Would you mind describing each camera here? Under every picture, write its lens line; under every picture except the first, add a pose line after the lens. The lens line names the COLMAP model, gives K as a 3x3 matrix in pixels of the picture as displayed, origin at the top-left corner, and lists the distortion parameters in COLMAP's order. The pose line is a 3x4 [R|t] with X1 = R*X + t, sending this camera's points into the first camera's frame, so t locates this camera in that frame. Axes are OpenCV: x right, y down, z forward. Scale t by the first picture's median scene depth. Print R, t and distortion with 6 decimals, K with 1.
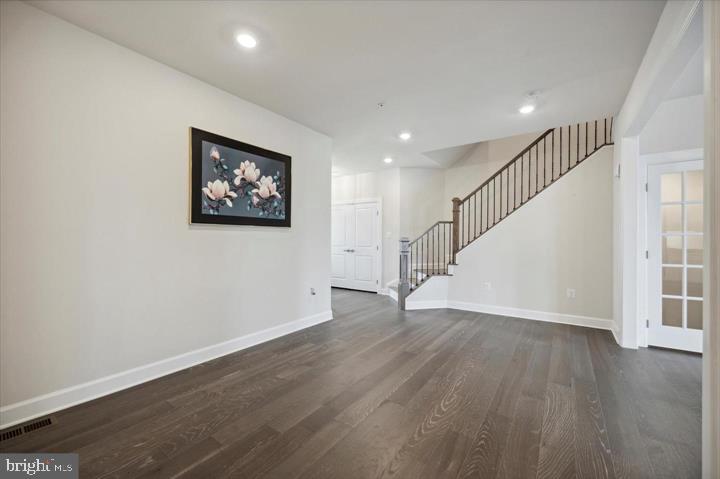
lens RADIAL K [[287.6, 0, 358.6], [0, 287.6, 237.0], [0, 0, 1]] dist [-0.000875, -0.000135]
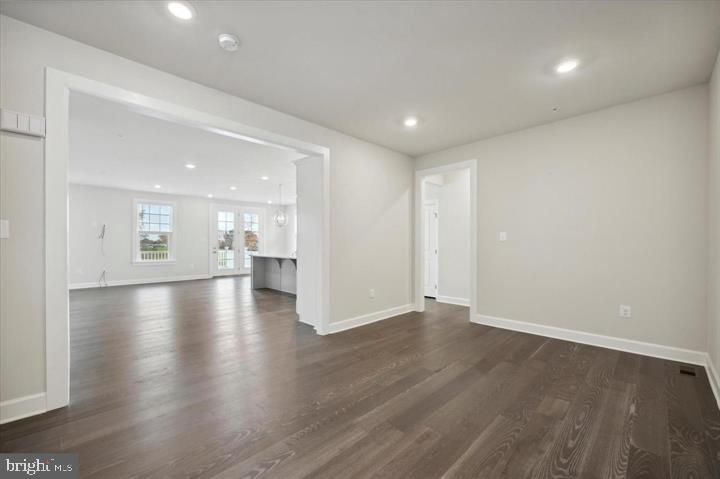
lens RADIAL K [[294.8, 0, 358.8], [0, 294.8, 245.5], [0, 0, 1]] dist [0.000048, 0.000027]
pose [[-0.986464, -0.001115, 0.163974, 0.137774], [-0.000835, 0.999998, 0.001776, 0.012187], [-0.163975, 0.001615, -0.986463, 1.443152]]
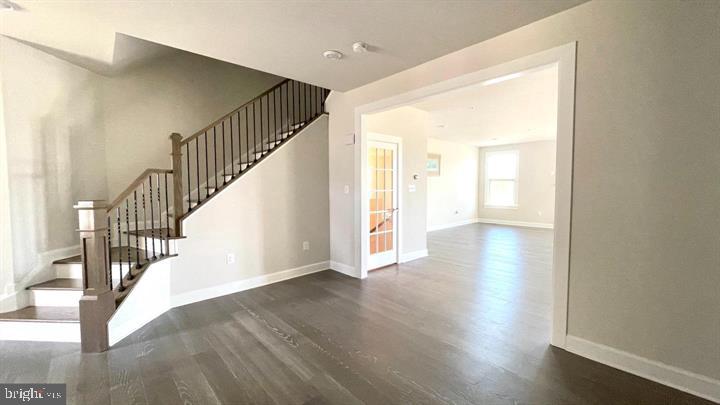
lens RADIAL K [[288.7, 0, 350.9], [0, 288.7, 203.1], [0, 0, 1]] dist [0.000555, 0.000073]
pose [[0.220969, -0.049798, 0.974009, -0.300170], [0.005761, 0.998745, 0.049756, -0.017280], [-0.975264, -0.005384, 0.220979, 0.702193]]
